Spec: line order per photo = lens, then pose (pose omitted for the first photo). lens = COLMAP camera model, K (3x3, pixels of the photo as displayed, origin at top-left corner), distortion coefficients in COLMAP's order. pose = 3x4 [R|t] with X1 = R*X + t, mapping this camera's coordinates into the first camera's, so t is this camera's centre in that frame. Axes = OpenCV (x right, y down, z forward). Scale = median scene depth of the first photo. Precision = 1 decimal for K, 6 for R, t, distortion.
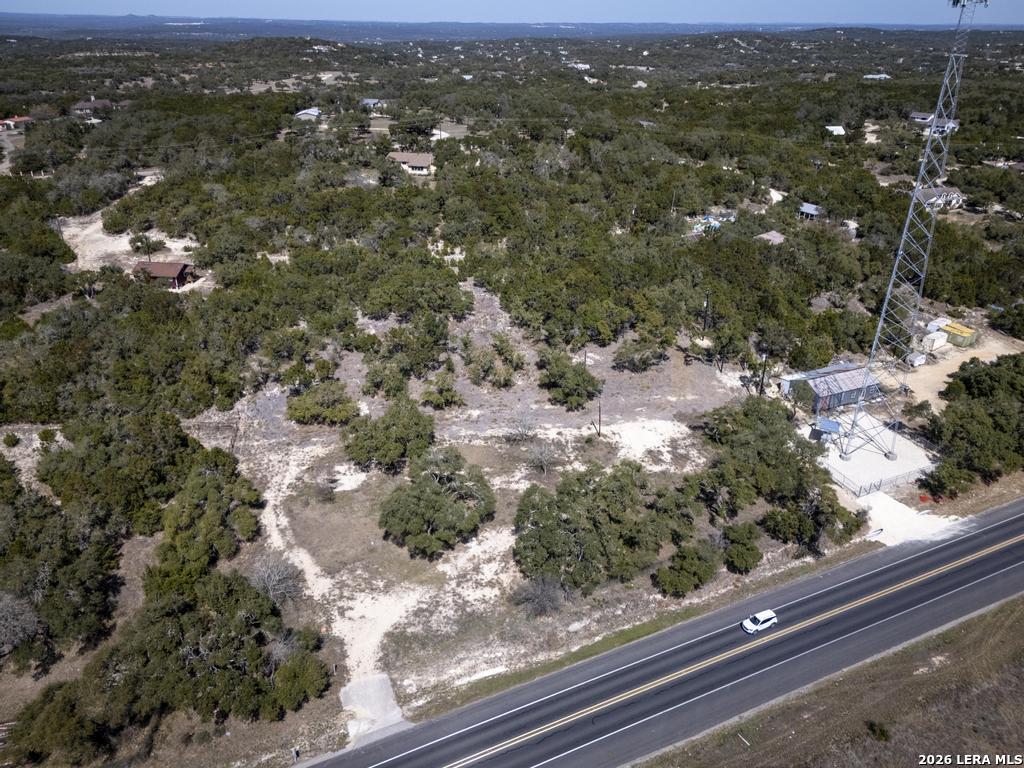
lens RADIAL K [[756.5, 0, 511.2], [0, 756.5, 379.3], [0, 0, 1]] dist [0.063093, -0.052475]
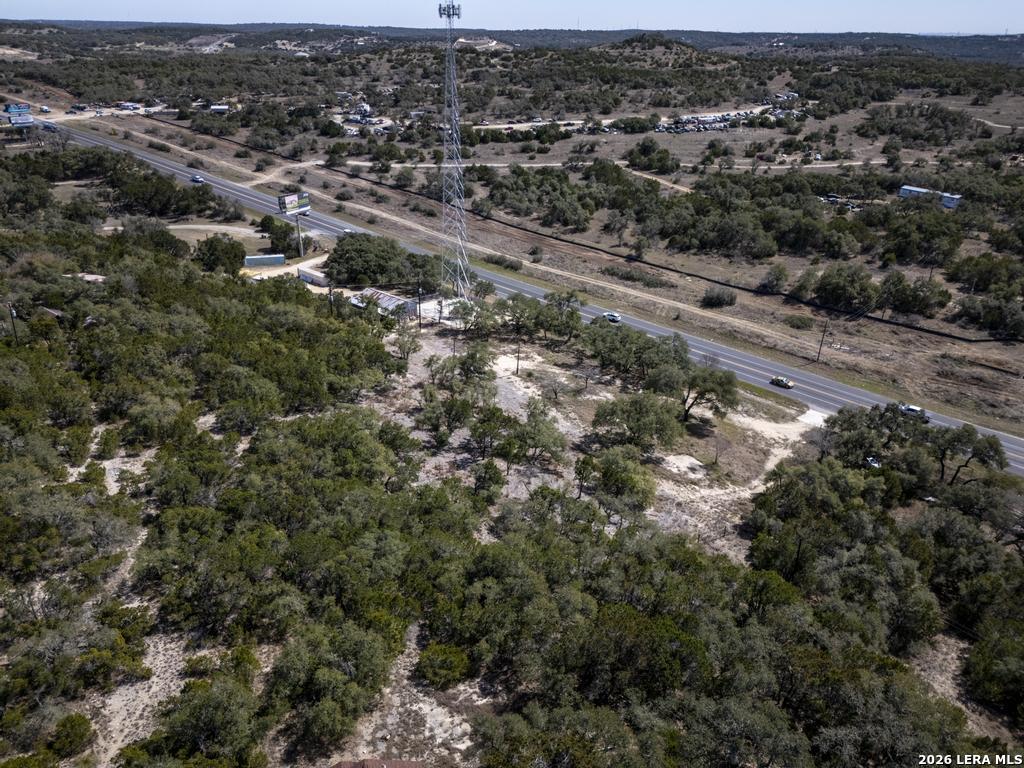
lens RADIAL K [[756.5, 0, 511.2], [0, 756.5, 379.3], [0, 0, 1]] dist [0.063093, -0.052475]
pose [[-0.399145, -0.393605, 0.828106, -1.013156], [0.380450, 0.750652, 0.540166, -0.658742], [-0.834231, 0.530657, -0.149872, 1.382083]]
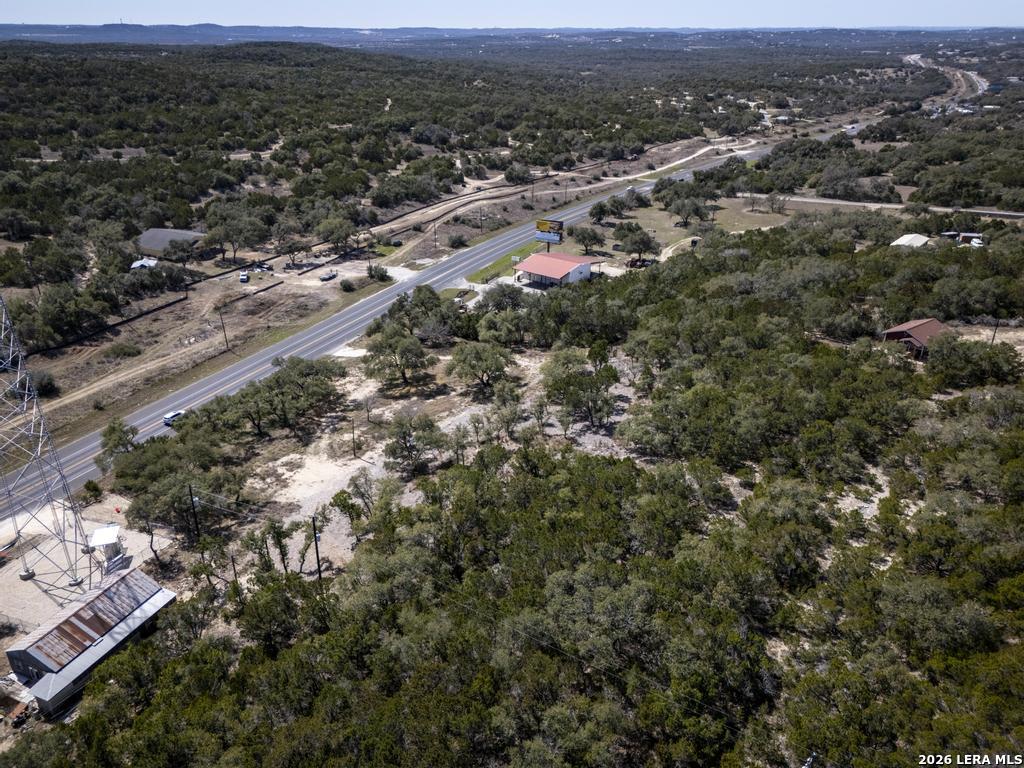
lens RADIAL K [[756.5, 0, 511.2], [0, 756.5, 379.3], [0, 0, 1]] dist [0.063093, -0.052475]
pose [[-0.730540, 0.278213, -0.623625, 0.643592], [-0.299348, 0.690344, 0.658646, -0.815746], [0.613760, 0.667849, -0.421042, 1.707857]]
